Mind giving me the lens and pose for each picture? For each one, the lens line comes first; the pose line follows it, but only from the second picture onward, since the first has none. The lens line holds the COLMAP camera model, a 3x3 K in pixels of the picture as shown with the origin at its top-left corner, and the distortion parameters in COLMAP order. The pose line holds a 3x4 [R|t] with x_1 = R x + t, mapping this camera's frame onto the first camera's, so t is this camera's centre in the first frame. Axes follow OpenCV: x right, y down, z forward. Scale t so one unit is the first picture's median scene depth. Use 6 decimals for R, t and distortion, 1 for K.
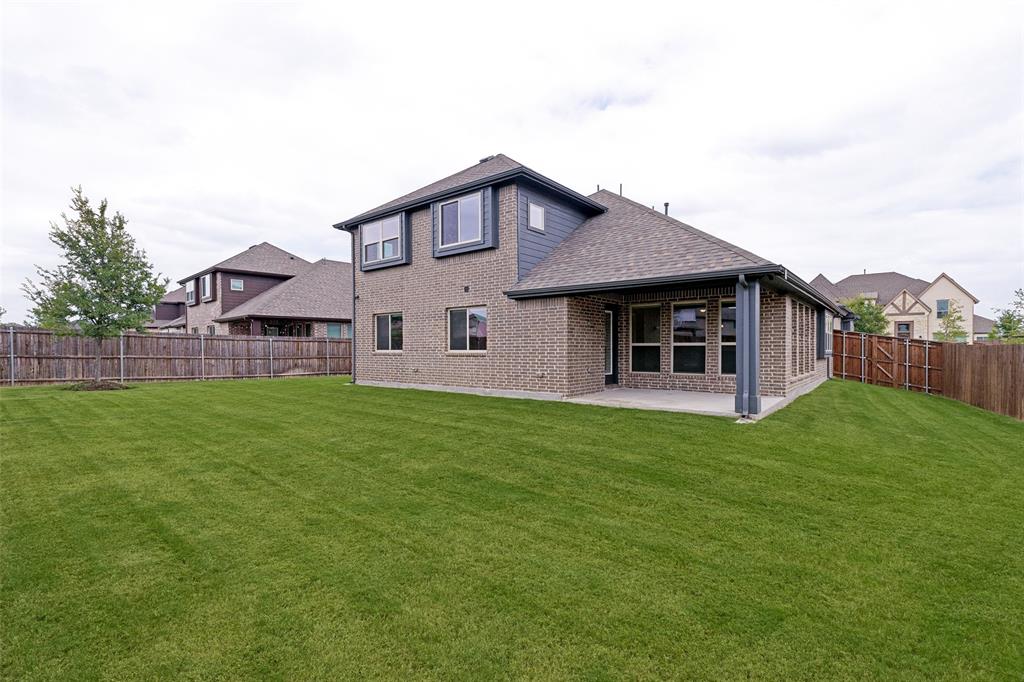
lens RADIAL K [[468.3, 0, 513.0], [0, 468.3, 345.4], [0, 0, 1]] dist [0.004999, 0.001538]
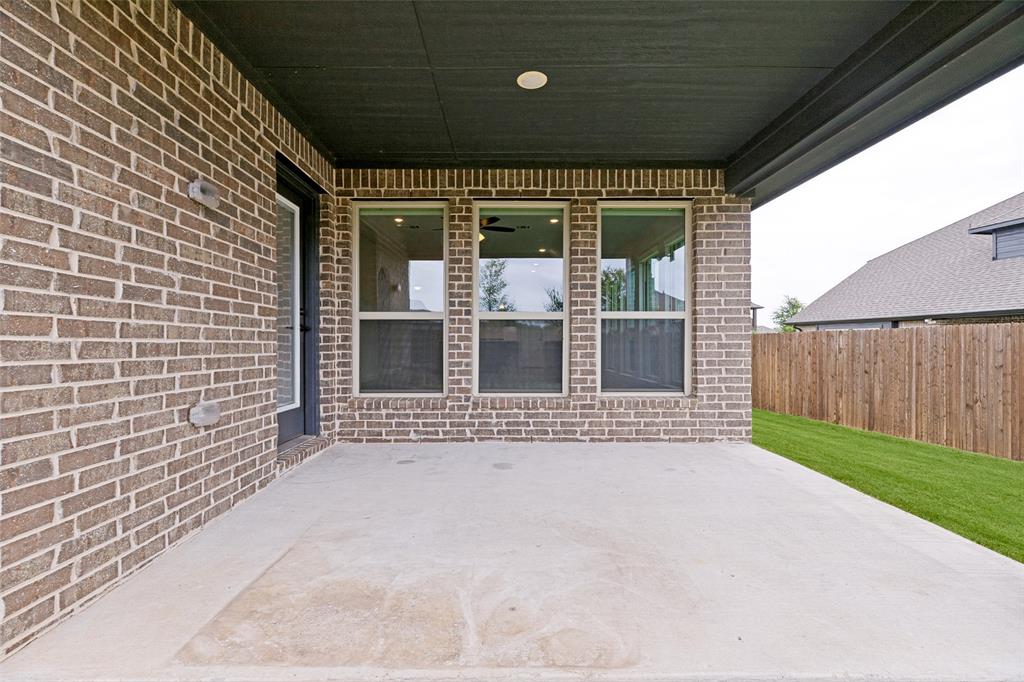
lens RADIAL K [[468.3, 0, 514.0], [0, 468.3, 343.2], [0, 0, 1]] dist [0.004999, 0.001538]
pose [[0.776841, -0.001060, 0.629696, 0.119673], [-0.002972, 0.999981, 0.005349, 0.015976], [-0.629689, -0.006027, 0.776824, 0.635693]]
